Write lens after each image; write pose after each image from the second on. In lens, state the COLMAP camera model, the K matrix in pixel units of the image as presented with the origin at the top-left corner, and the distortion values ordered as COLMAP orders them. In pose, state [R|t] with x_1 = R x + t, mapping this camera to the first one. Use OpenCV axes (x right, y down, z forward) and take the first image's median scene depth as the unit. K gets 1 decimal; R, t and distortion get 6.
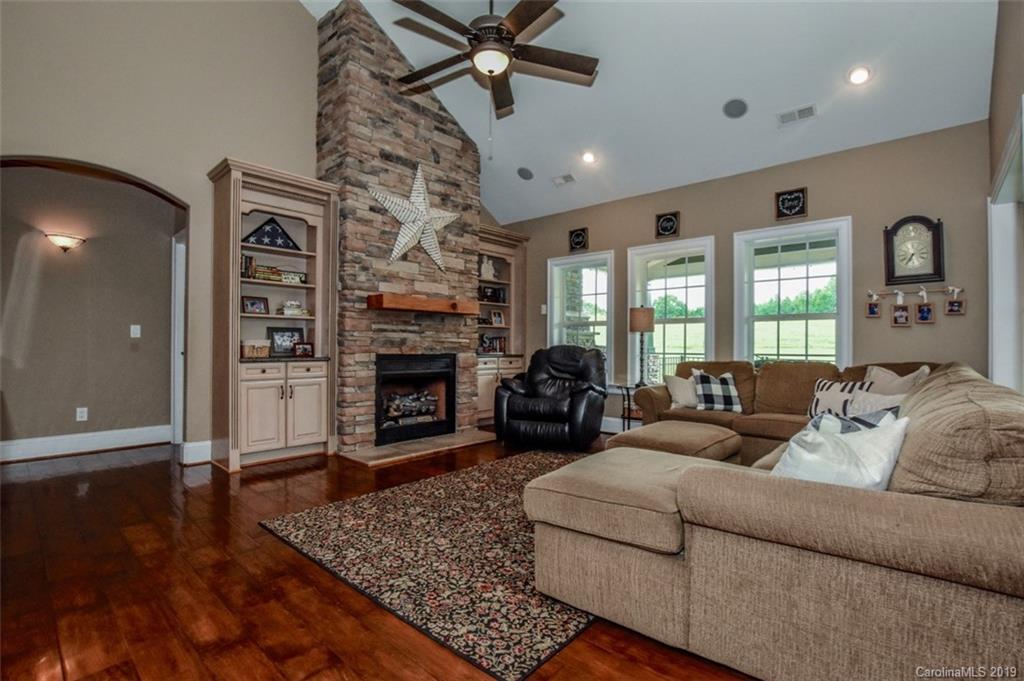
lens RADIAL K [[471.4, 0, 509.4], [0, 471.4, 342.2], [0, 0, 1]] dist [-0.000818, -0.000022]
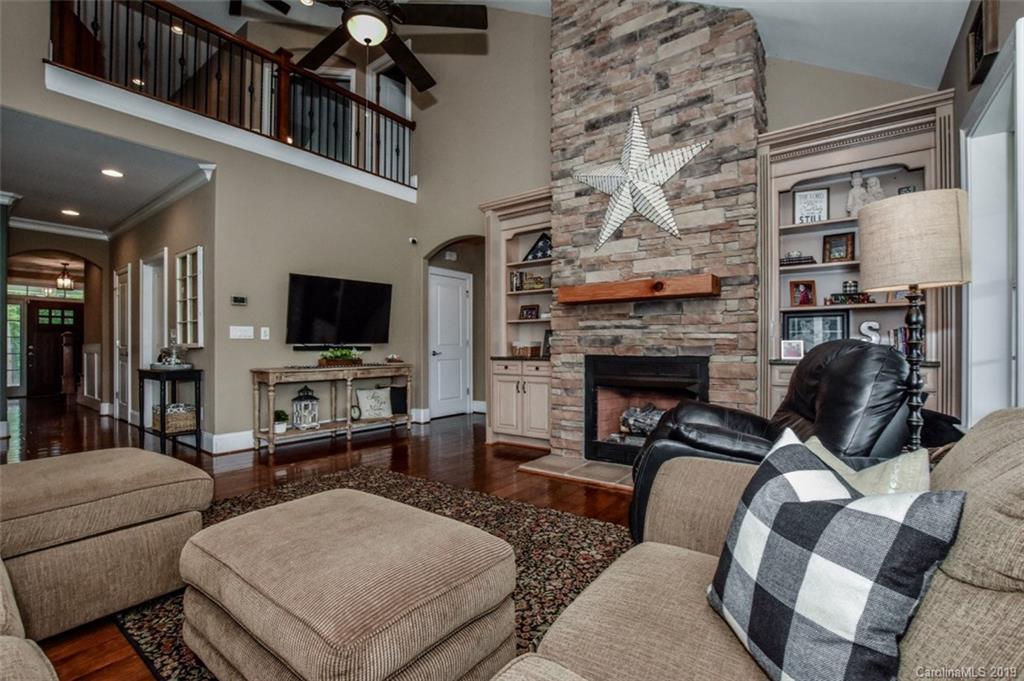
lens RADIAL K [[459.1, 0, 511.6], [0, 459.1, 348.3], [0, 0, 1]] dist [-0.019252, 0.000823]
pose [[0.112526, -0.005833, -0.993632, 0.542735], [0.008453, 0.999952, -0.004913, 0.015618], [0.993613, -0.007846, 0.112570, 0.743259]]
